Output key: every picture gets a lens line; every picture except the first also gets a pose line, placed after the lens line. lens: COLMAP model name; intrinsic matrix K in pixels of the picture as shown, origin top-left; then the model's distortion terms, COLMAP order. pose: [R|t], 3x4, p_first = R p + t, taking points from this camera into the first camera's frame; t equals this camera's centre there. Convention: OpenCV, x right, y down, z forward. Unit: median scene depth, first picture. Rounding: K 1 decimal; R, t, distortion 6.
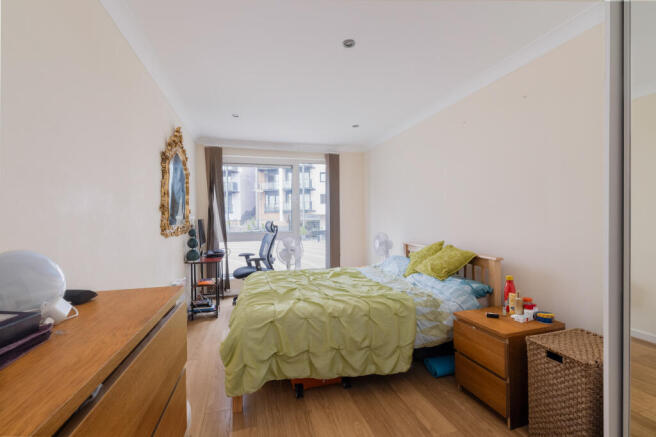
lens RADIAL K [[280.5, 0, 315.6], [0, 280.5, 206.5], [0, 0, 1]] dist [-0.000430, -0.001295]
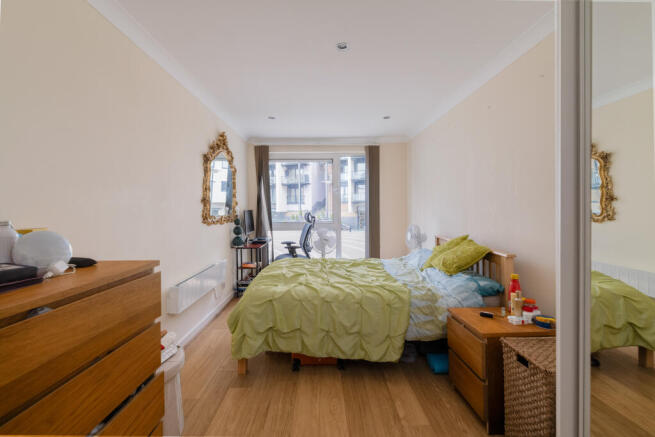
lens RADIAL K [[280.1, 0, 317.2], [0, 280.1, 196.6], [0, 0, 1]] dist [-0.000430, -0.001295]
pose [[0.966264, -0.006096, -0.257481, 0.297597], [0.005640, 0.999981, -0.002510, -0.009435], [0.257491, 0.000973, 0.966280, -0.053557]]
